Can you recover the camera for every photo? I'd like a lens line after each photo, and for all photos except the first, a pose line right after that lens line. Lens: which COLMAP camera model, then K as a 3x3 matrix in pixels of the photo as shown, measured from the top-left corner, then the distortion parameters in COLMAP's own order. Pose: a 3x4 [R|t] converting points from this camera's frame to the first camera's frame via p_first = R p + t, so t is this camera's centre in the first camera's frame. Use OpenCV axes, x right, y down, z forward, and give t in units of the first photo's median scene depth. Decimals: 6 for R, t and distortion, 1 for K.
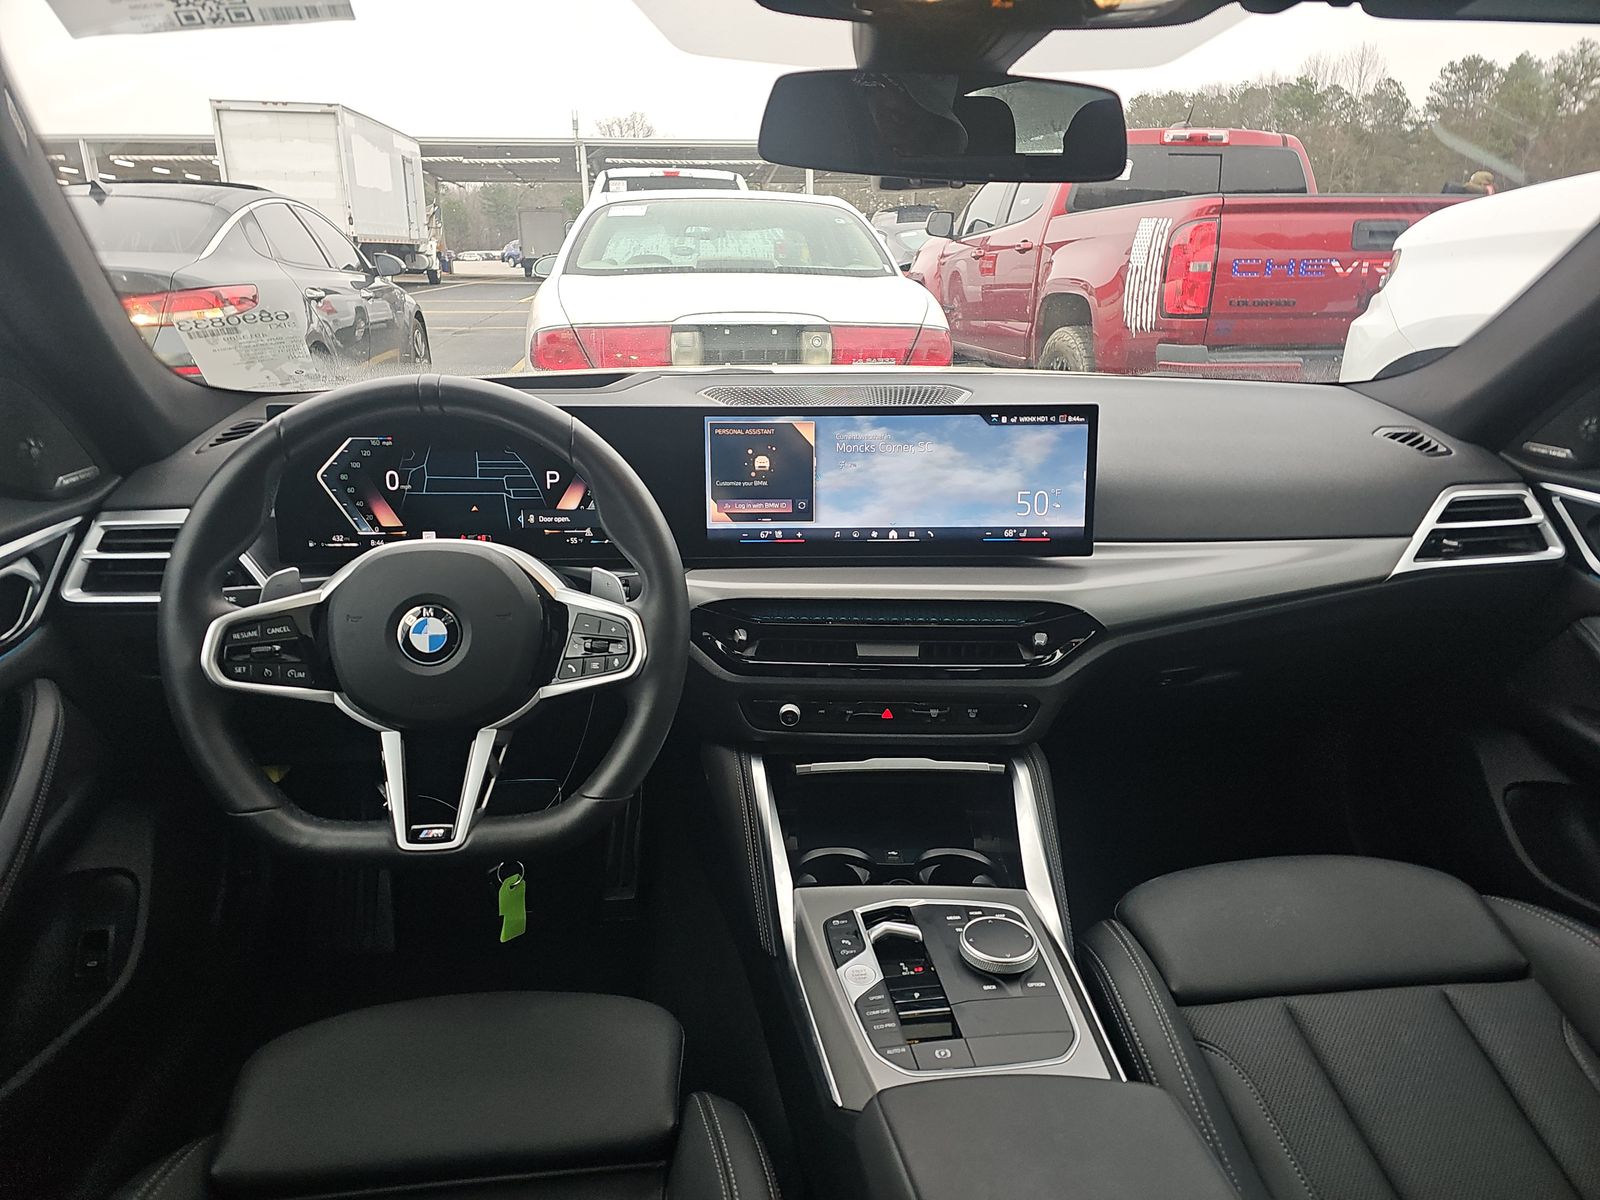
lens RADIAL K [[1078.4, 0, 800.0], [0, 1078.4, 600.0], [0, 0, 1]] dist [0.261281, -0.445667]
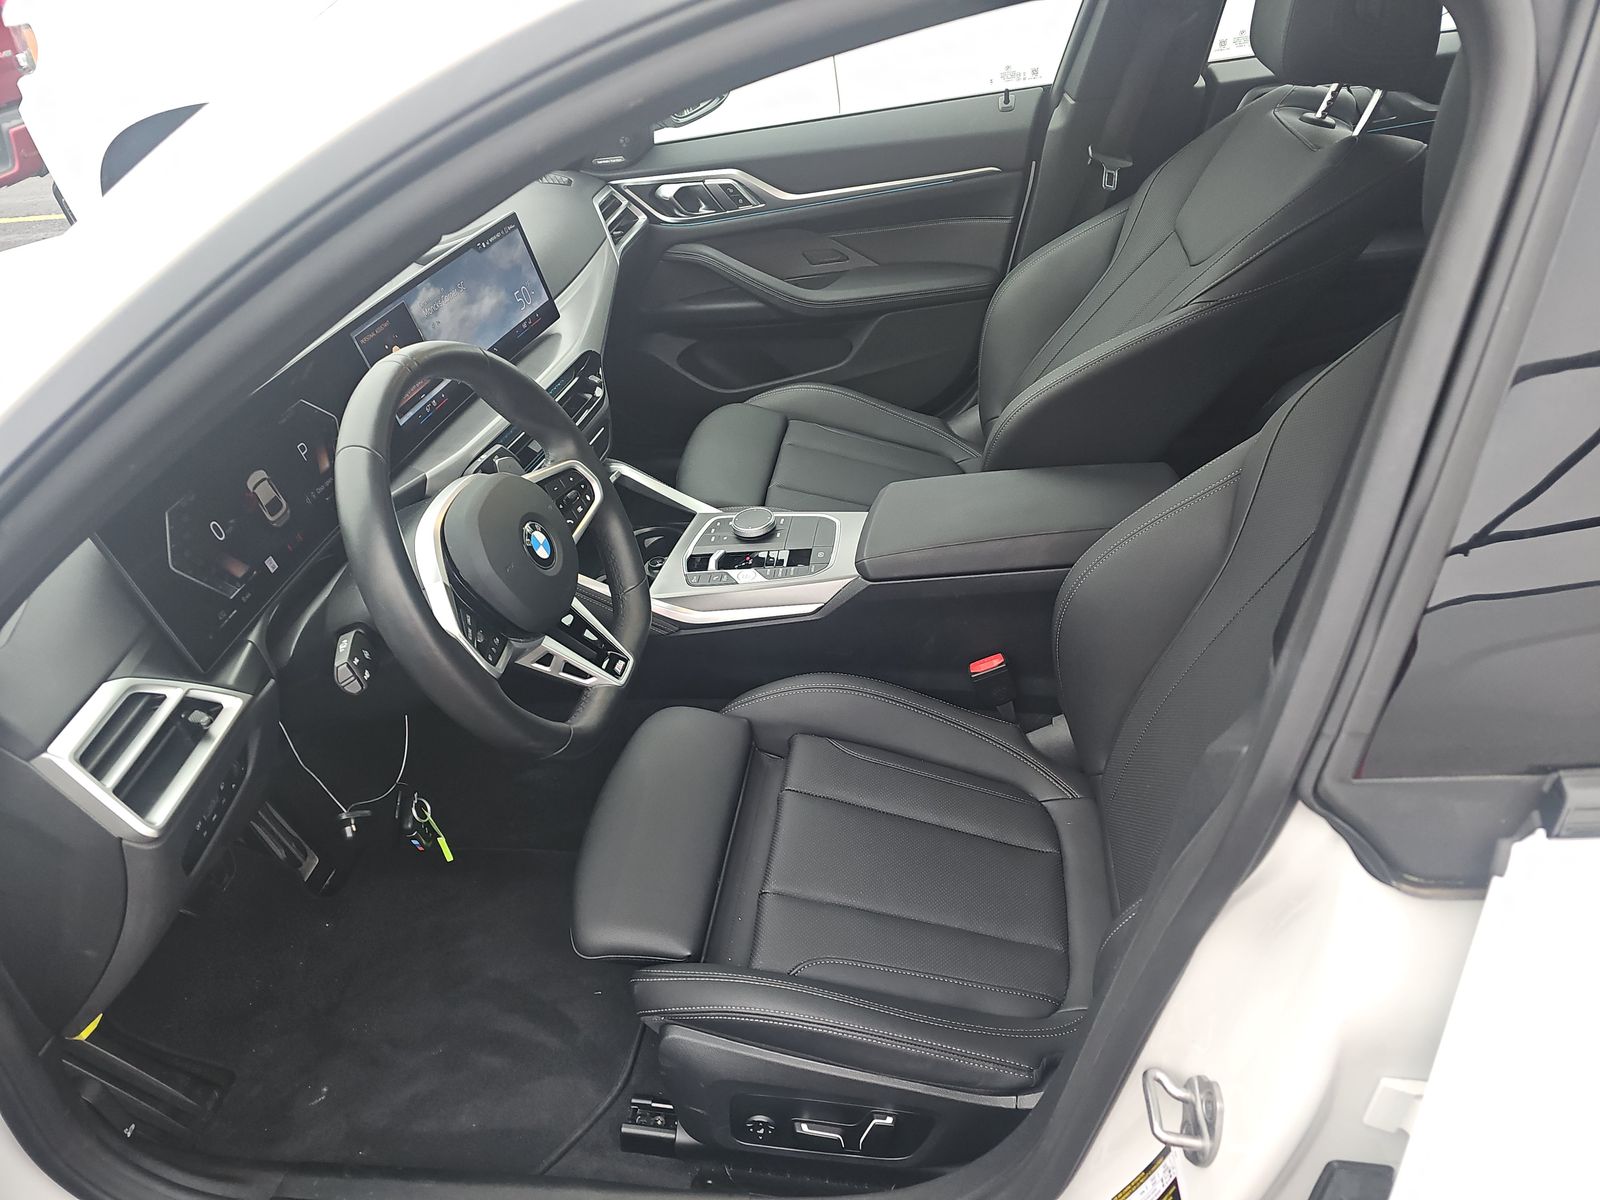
lens RADIAL K [[1076.4, 0, 812.6], [0, 1076.4, 605.3], [0, 0, 1]] dist [0.020027, -0.005156]
pose [[0.230992, -0.587505, 0.775552, -0.964220], [0.400915, 0.783766, 0.474318, -0.281066], [-0.886515, 0.201367, 0.416584, 0.209671]]
